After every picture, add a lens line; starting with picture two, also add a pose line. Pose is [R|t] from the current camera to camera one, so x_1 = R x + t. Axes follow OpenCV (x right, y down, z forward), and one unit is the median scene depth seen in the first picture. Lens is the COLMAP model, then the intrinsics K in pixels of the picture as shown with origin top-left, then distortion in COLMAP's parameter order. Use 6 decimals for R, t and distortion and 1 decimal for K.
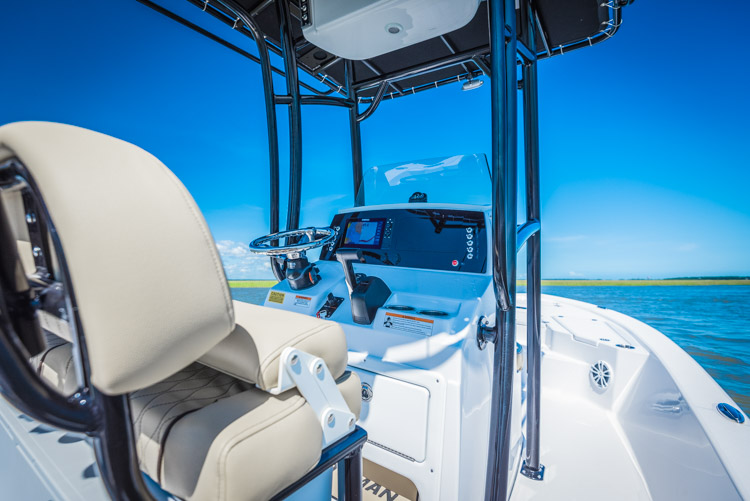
lens RADIAL K [[344.6, 0, 375.0], [0, 344.6, 250.5], [0, 0, 1]] dist [0.028960, -0.020218]
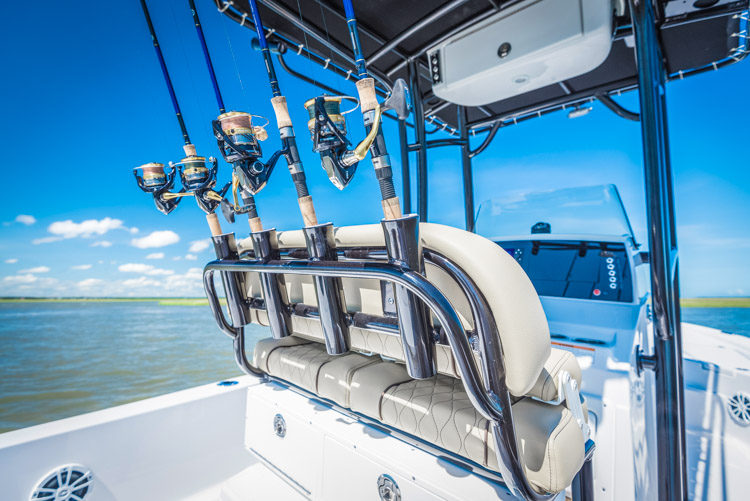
lens RADIAL K [[352.6, 0, 375.0], [0, 352.6, 250.5], [0, 0, 1]] dist [0.016730, -0.011603]
pose [[0.986552, -0.026842, -0.161227, -0.209590], [0.018358, 0.998379, -0.053881, -0.036863], [0.162412, 0.050197, 0.985445, -0.142299]]
